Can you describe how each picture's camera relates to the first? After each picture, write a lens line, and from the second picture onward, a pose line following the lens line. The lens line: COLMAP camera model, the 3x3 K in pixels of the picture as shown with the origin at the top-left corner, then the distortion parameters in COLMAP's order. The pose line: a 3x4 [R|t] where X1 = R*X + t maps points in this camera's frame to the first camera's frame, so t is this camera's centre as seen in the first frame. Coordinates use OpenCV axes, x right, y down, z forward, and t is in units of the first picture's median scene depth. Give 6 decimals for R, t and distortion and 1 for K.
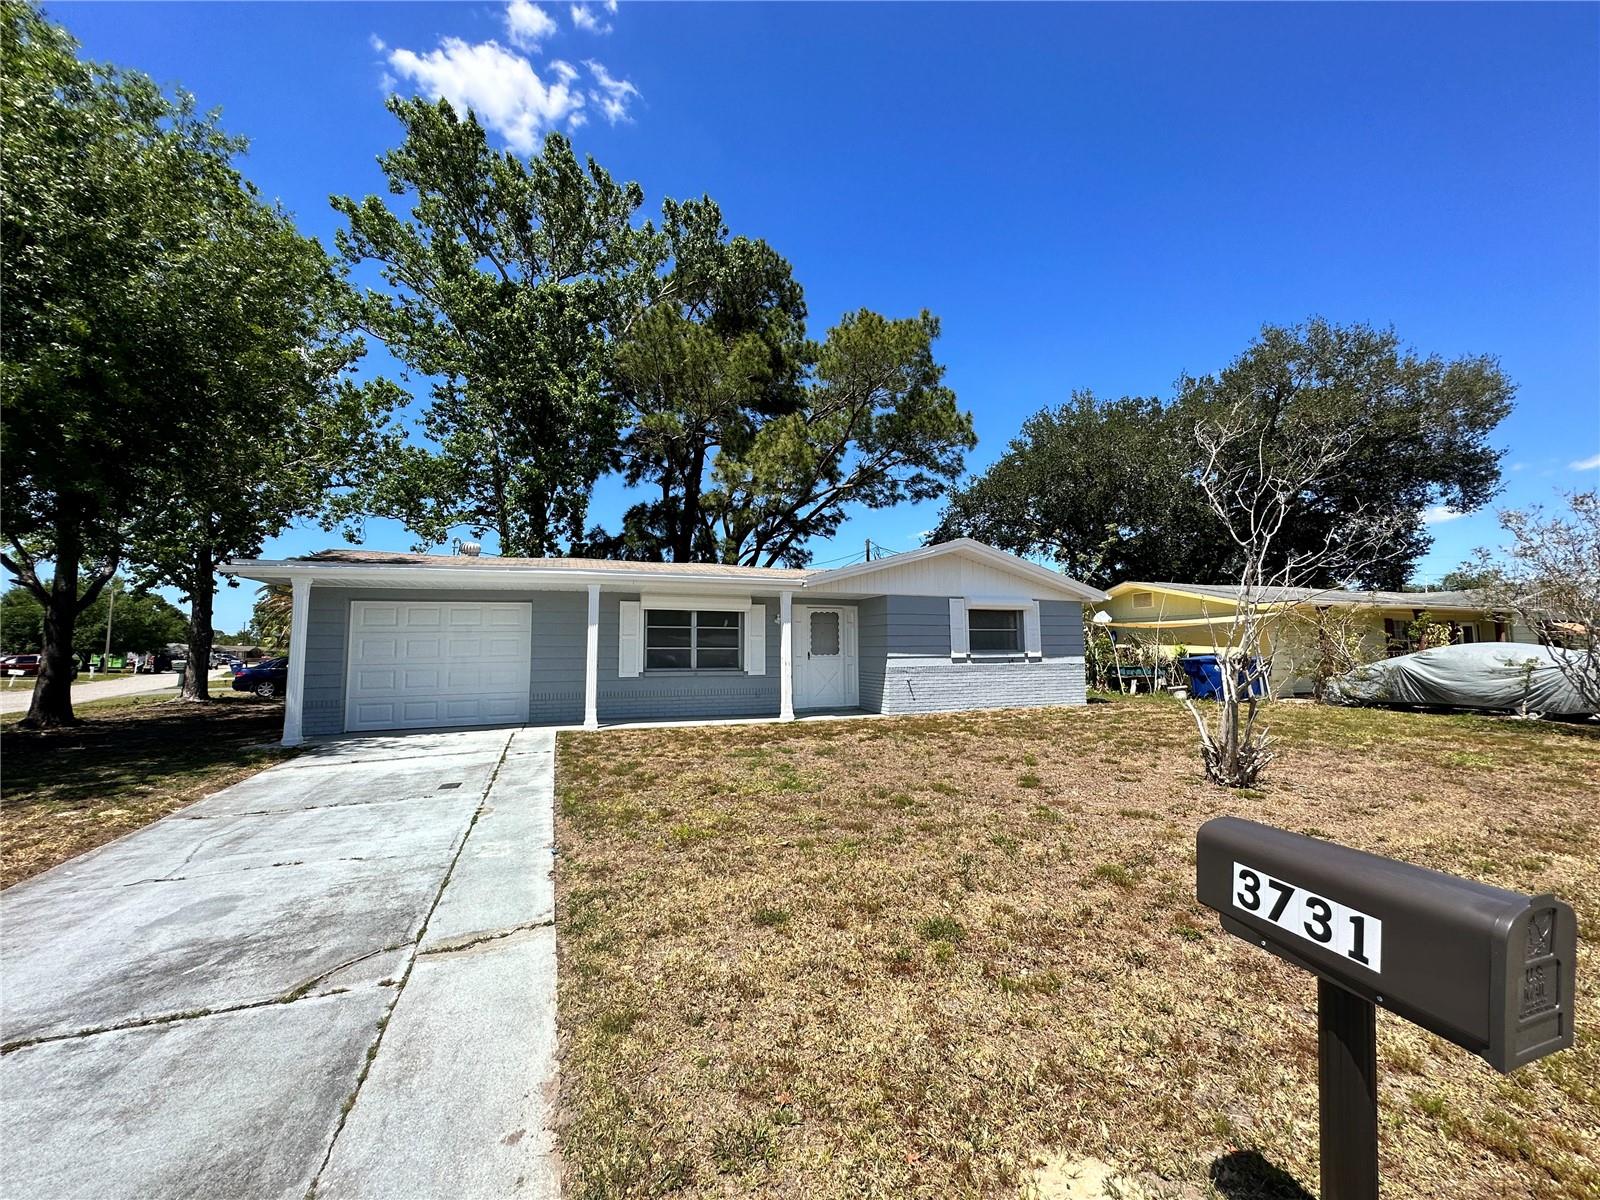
lens RADIAL K [[640.7, 0, 799.8], [0, 640.7, 593.9], [0, 0, 1]] dist [-0.005669, 0.001688]
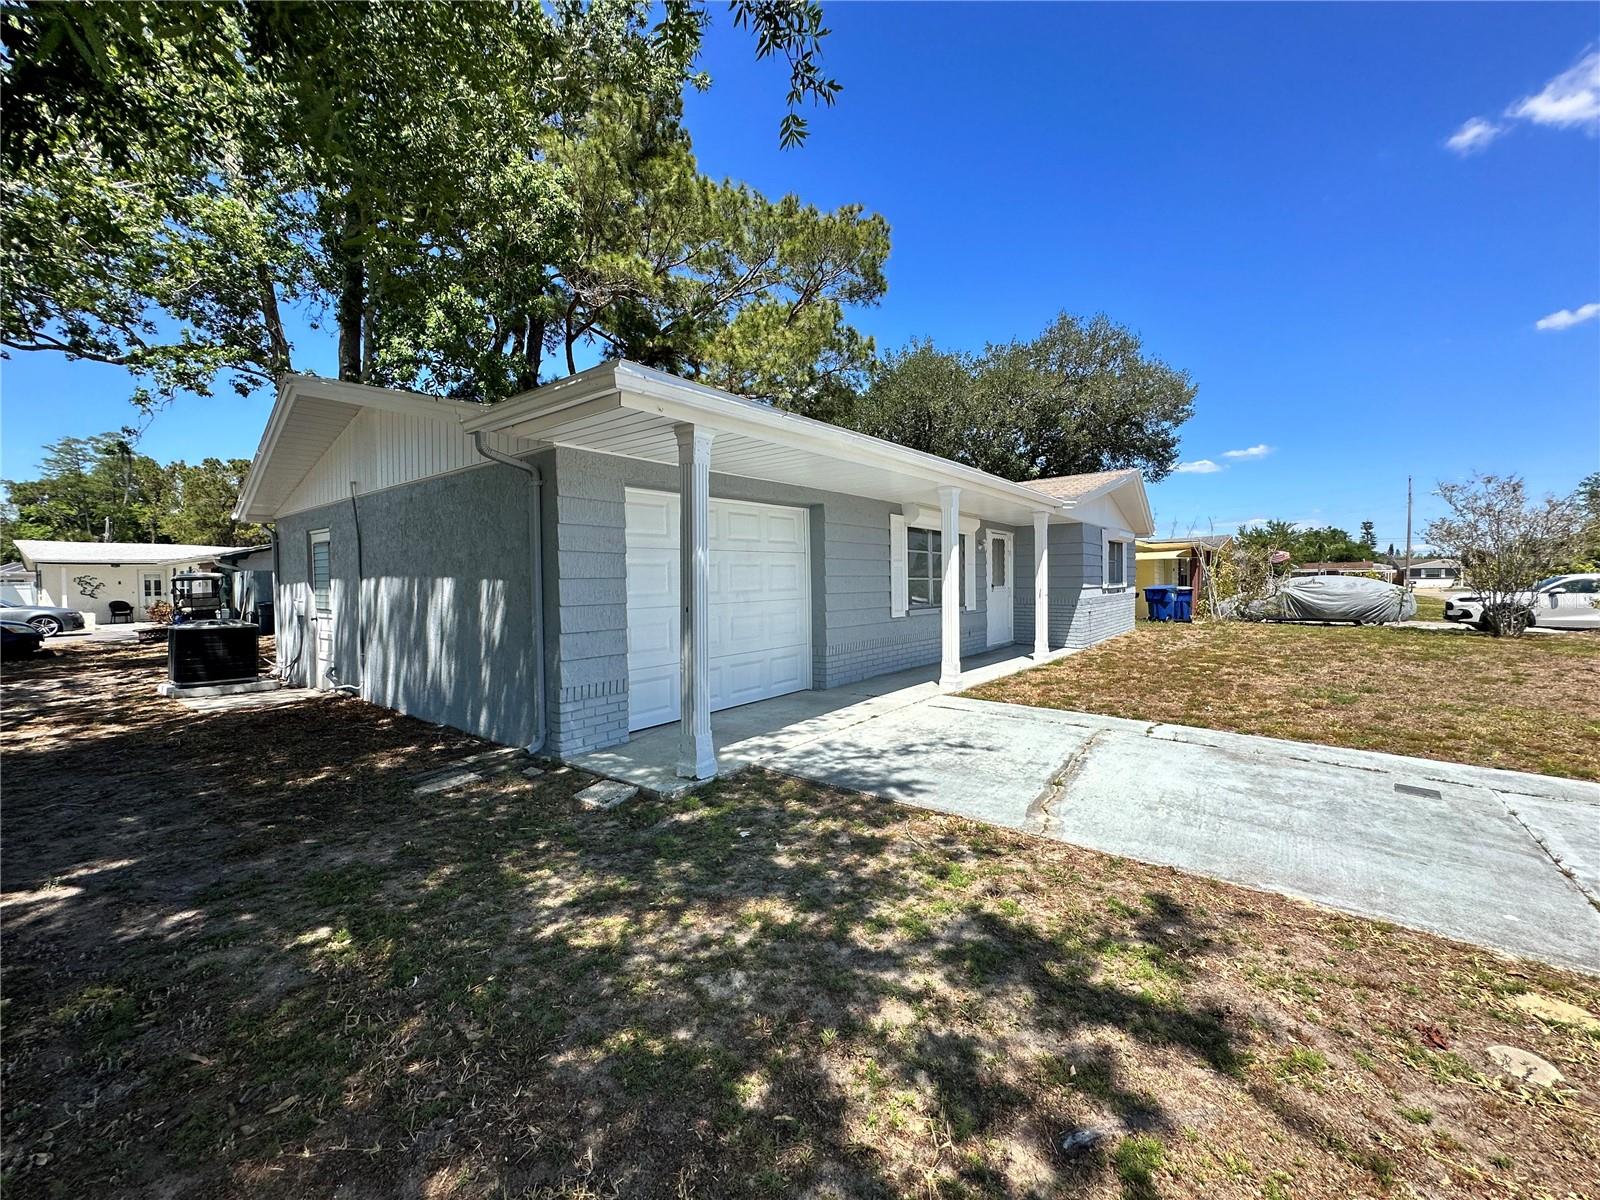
lens RADIAL K [[640.7, 0, 799.8], [0, 640.7, 597.7], [0, 0, 1]] dist [-0.005669, 0.001688]
pose [[0.853497, -0.014997, 0.520882, -0.380369], [-0.042149, 0.994324, 0.097691, 0.019778], [-0.519391, -0.105334, 0.848020, 0.216482]]
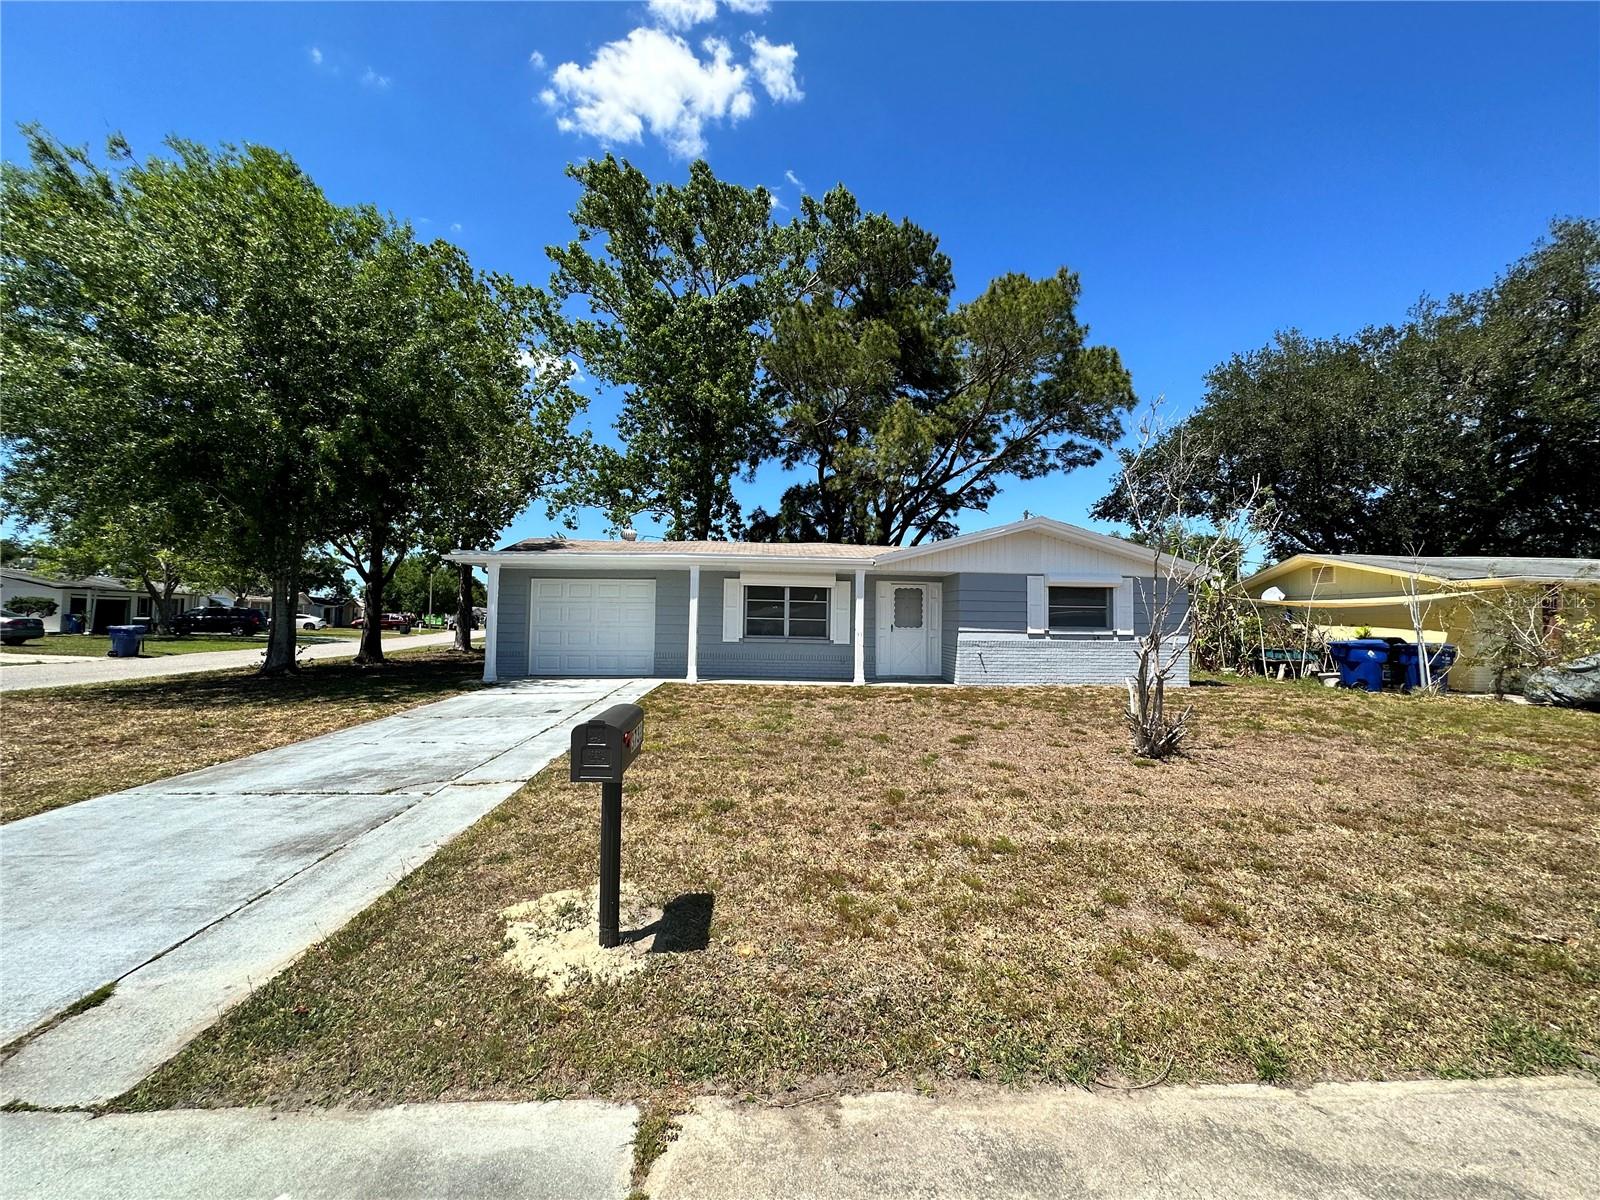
lens RADIAL K [[640.7, 0, 797.2], [0, 640.7, 594.2], [0, 0, 1]] dist [-0.005669, 0.001688]
pose [[0.950828, 0.008724, -0.309597, 0.111574], [0.005258, 0.999005, 0.044297, -0.005842], [0.309676, -0.043747, 0.949835, -0.048339]]
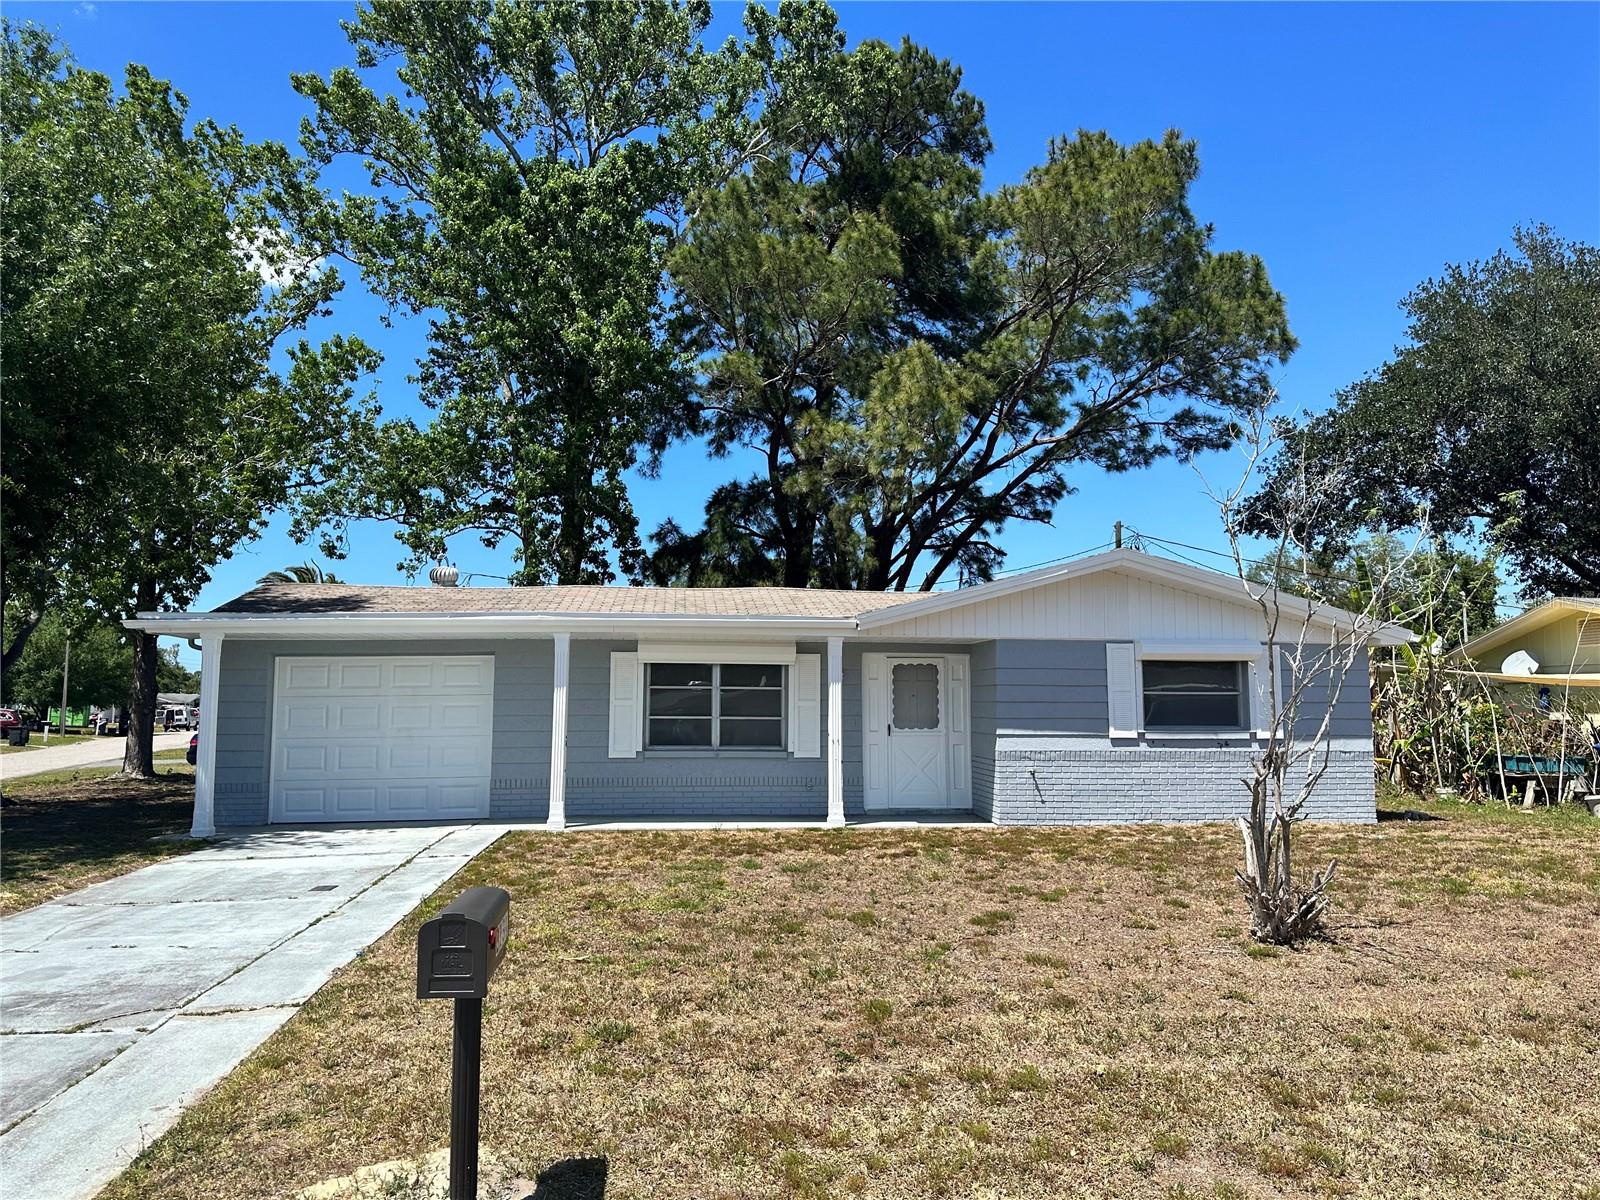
lens RADIAL K [[1128.0, 0, 792.4], [0, 1128.0, 604.7], [0, 0, 1]] dist [0.054374, -0.065748]
pose [[0.965261, -0.015082, -0.260852, 0.125269], [0.014794, 0.999886, -0.003067, -0.017649], [0.260869, -0.000898, 0.965374, -0.083822]]
